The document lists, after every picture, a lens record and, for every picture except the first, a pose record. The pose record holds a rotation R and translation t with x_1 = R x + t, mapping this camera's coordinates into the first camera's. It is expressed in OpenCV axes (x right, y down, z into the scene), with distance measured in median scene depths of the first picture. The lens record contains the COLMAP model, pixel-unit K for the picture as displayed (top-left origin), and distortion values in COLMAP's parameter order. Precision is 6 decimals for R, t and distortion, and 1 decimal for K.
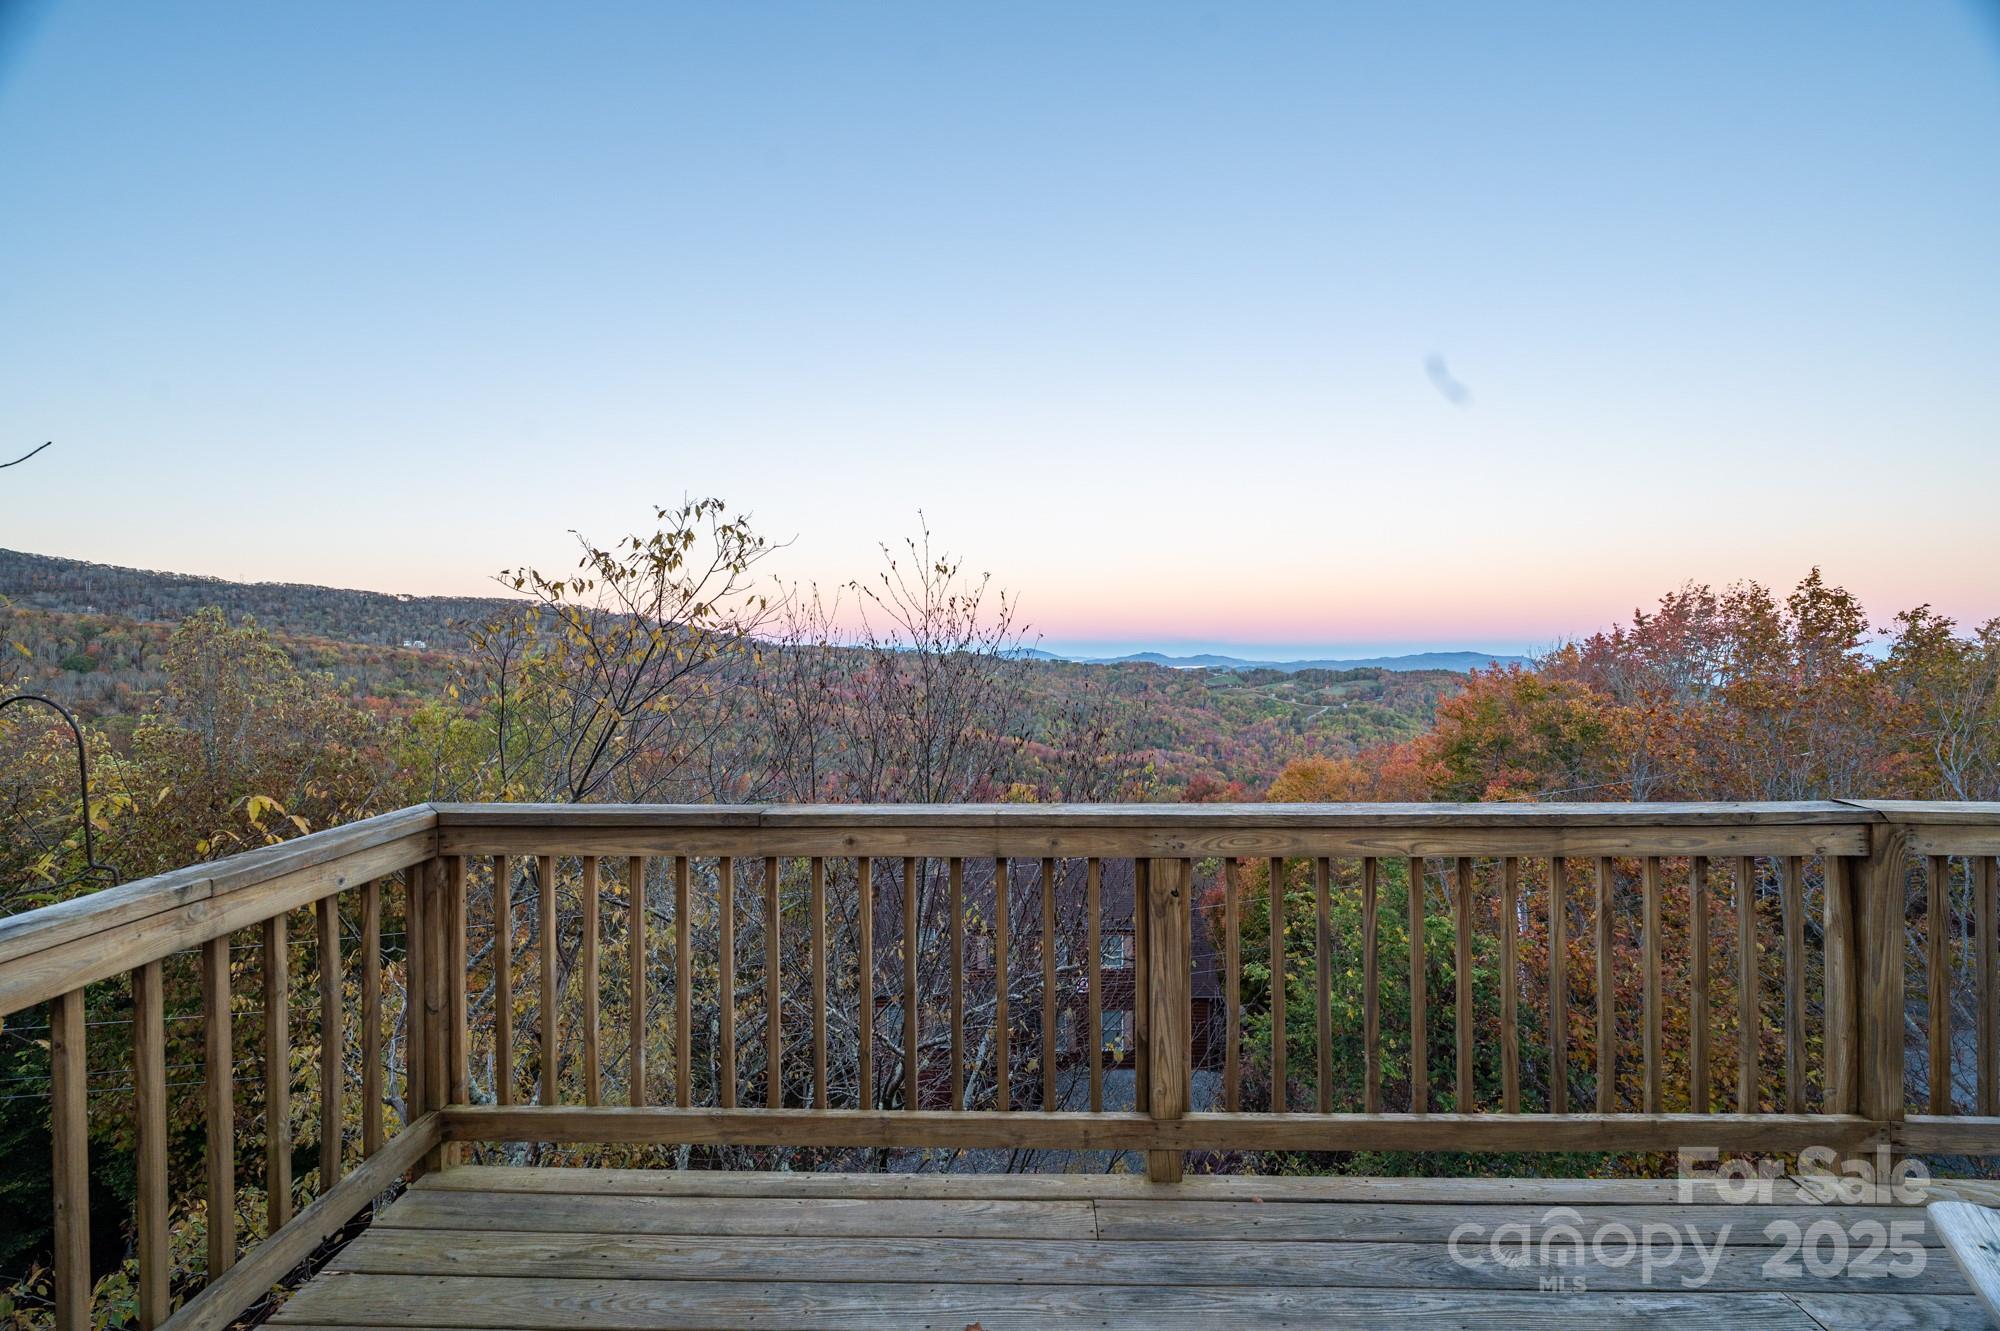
lens RADIAL K [[806.6, 0, 989.1], [0, 806.6, 662.0], [0, 0, 1]] dist [-0.002214, 0.000469]
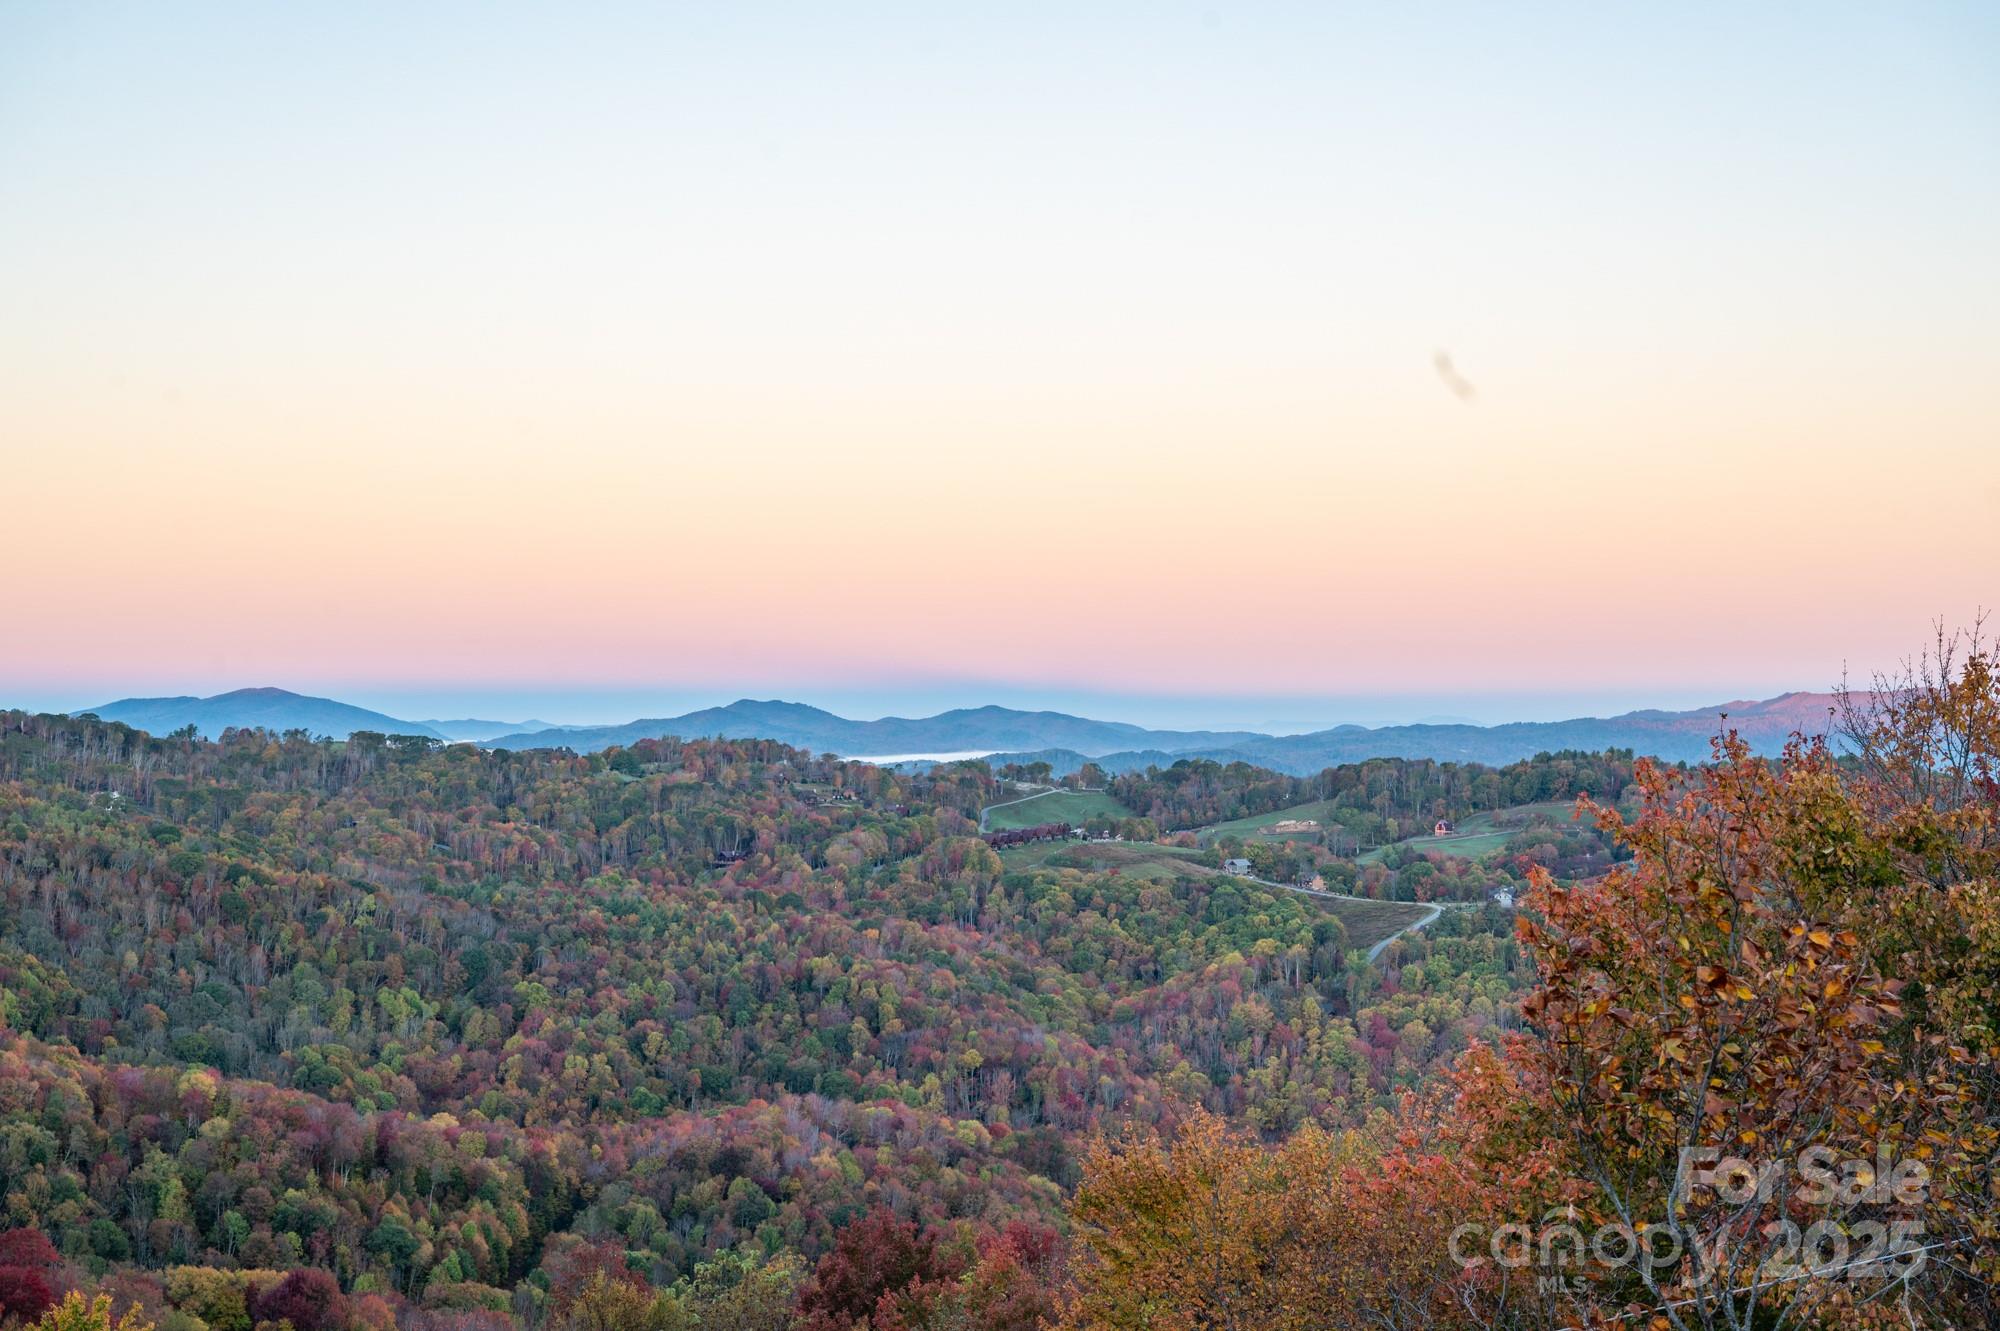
lens RADIAL K [[3274.0, 0, 1058.8], [0, 3274.0, 653.9], [0, 0, 1]] dist [-0.014350, 0.000000]
pose [[0.967015, -0.005049, 0.254670, 0.242156], [0.011709, 0.999628, -0.024643, -0.003081], [-0.254451, 0.026812, 0.966714, 0.114228]]
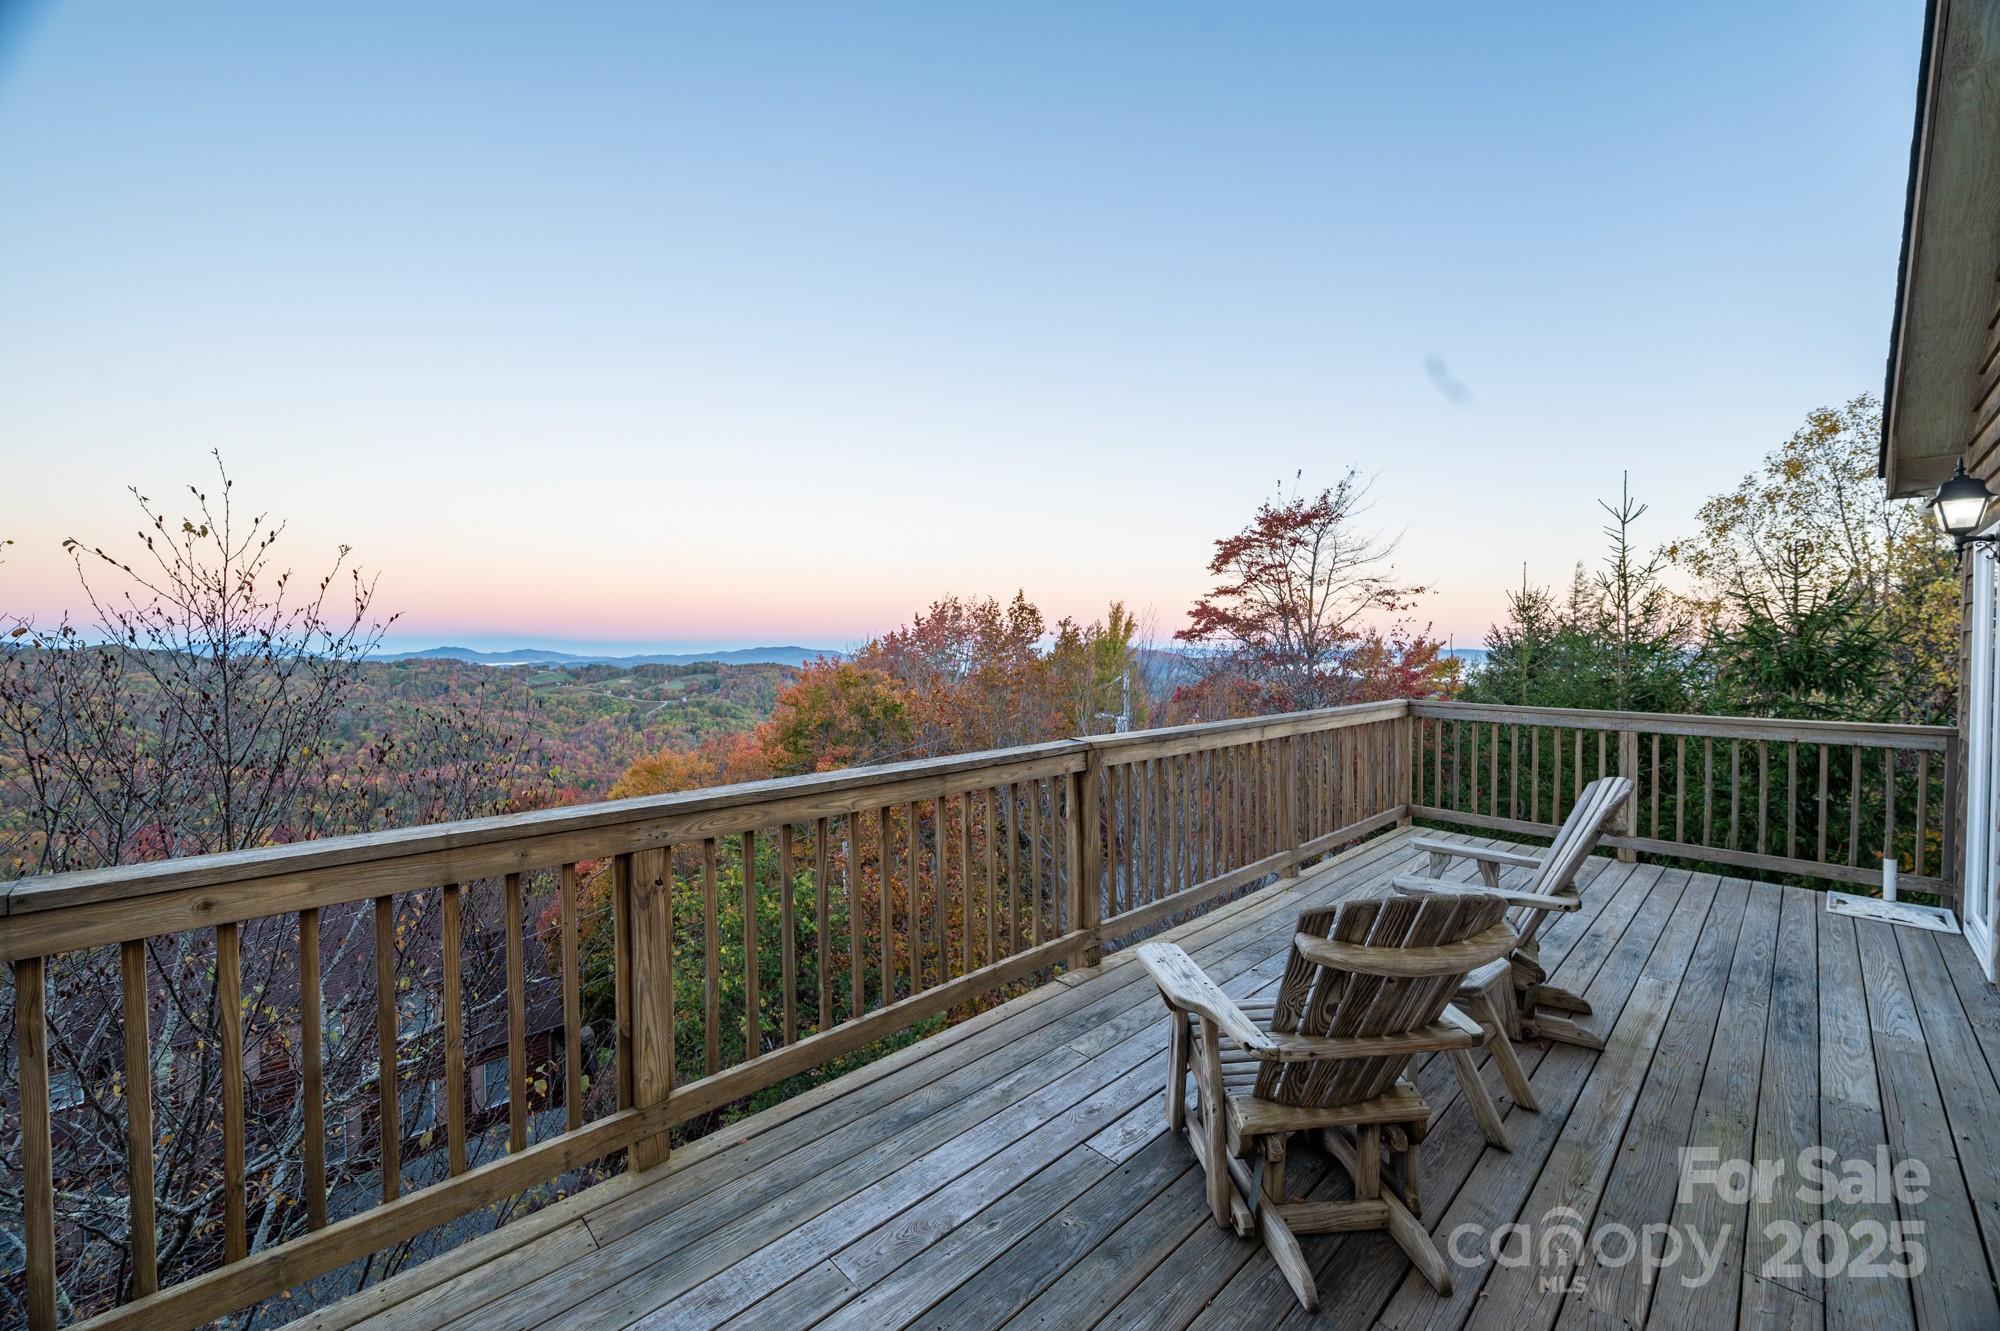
lens RADIAL K [[806.6, 0, 1019.7], [0, 806.6, 662.1], [0, 0, 1]] dist [-0.002214, 0.000469]
pose [[0.686820, -0.013591, 0.726700, -0.026519], [0.008652, 0.999907, 0.010523, 0.000092], [-0.726776, -0.000940, 0.686874, -0.004875]]
